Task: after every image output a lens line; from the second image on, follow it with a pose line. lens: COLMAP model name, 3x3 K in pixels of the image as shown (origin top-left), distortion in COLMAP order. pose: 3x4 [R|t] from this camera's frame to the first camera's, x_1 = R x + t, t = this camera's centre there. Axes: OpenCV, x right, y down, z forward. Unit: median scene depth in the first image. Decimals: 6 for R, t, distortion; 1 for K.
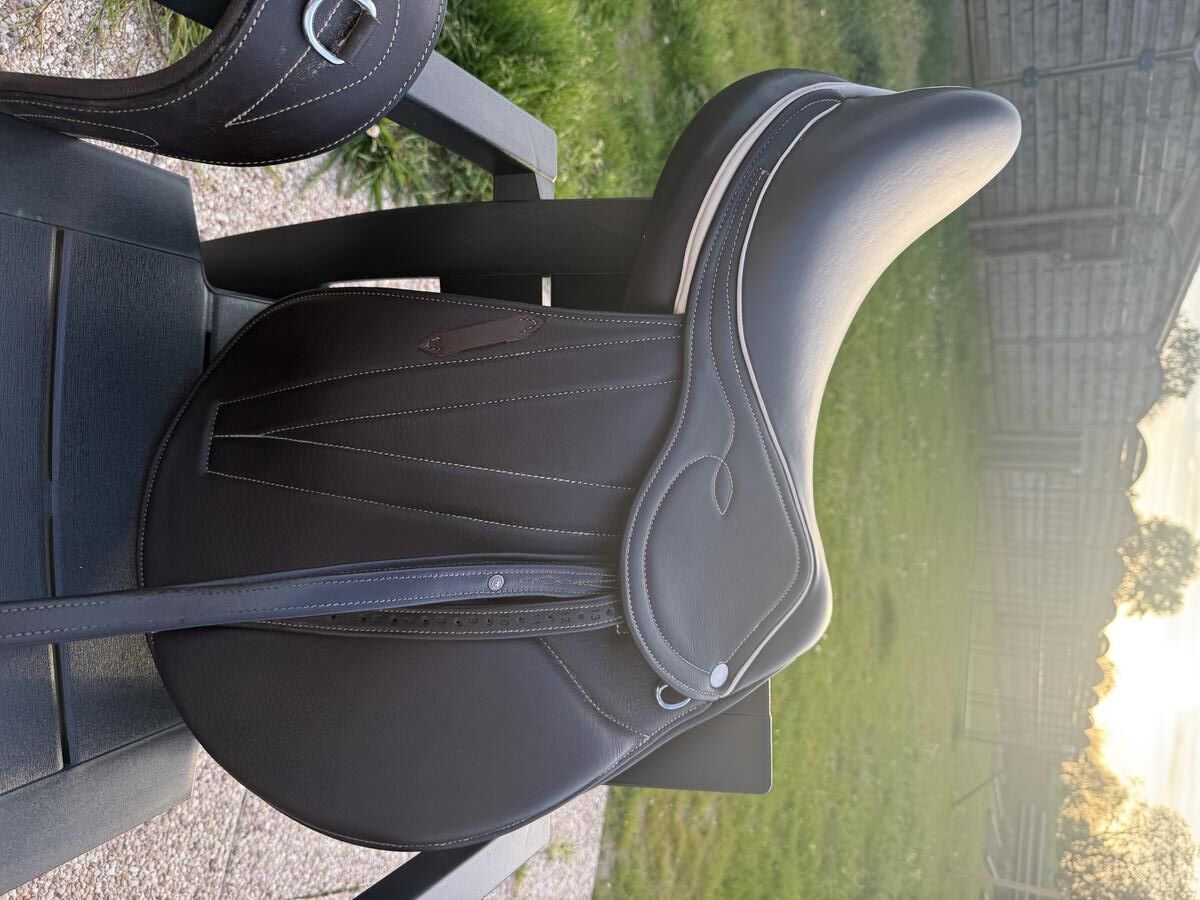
lens RADIAL K [[863.5, 0, 600.5], [0, 863.5, 450.5], [0, 0, 1]] dist [-0.020134, 0.003463]
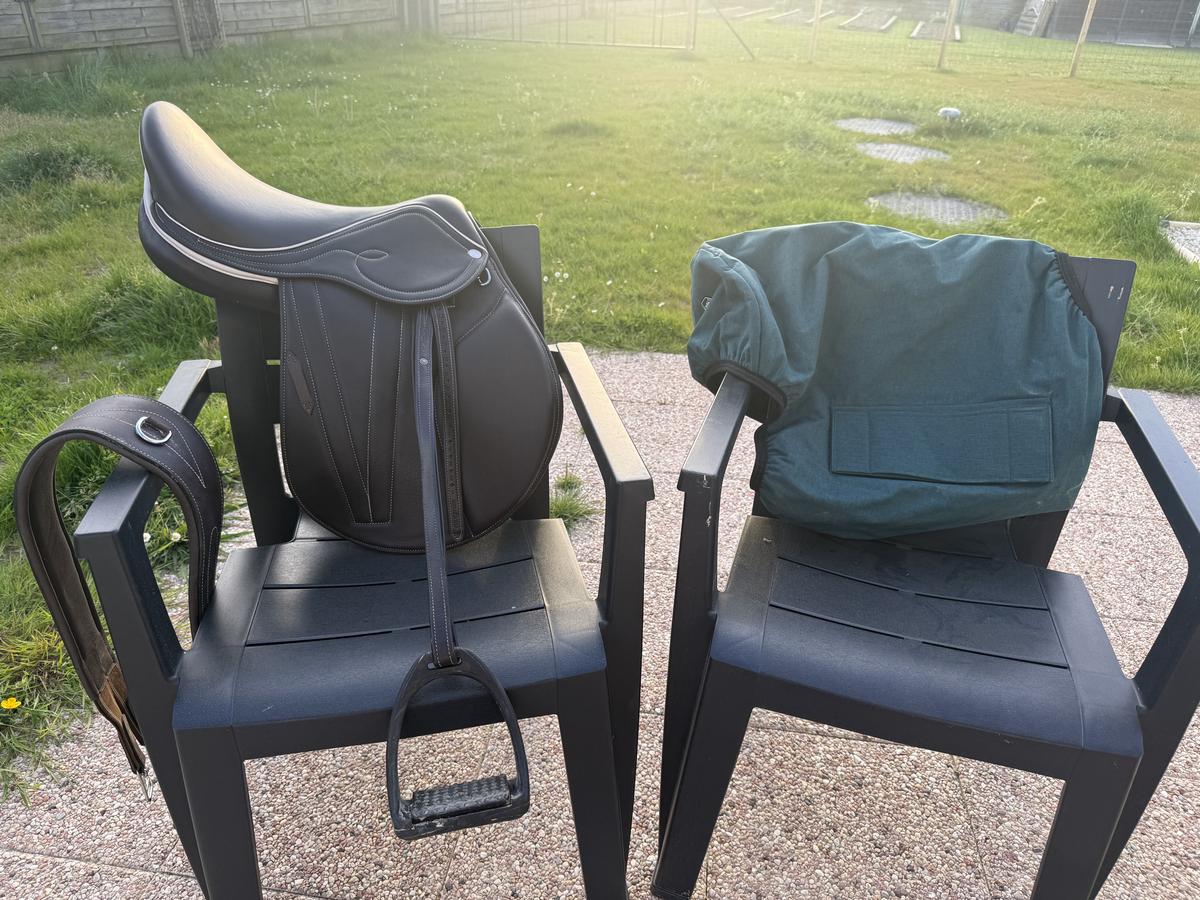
lens RADIAL K [[863.5, 0, 598.9], [0, 863.5, 450.8], [0, 0, 1]] dist [-0.020134, 0.003463]
pose [[-0.076985, -0.995893, -0.047642, -0.219359], [0.984755, -0.083426, 0.152633, 0.194804], [-0.155981, -0.035165, 0.987134, -0.898817]]
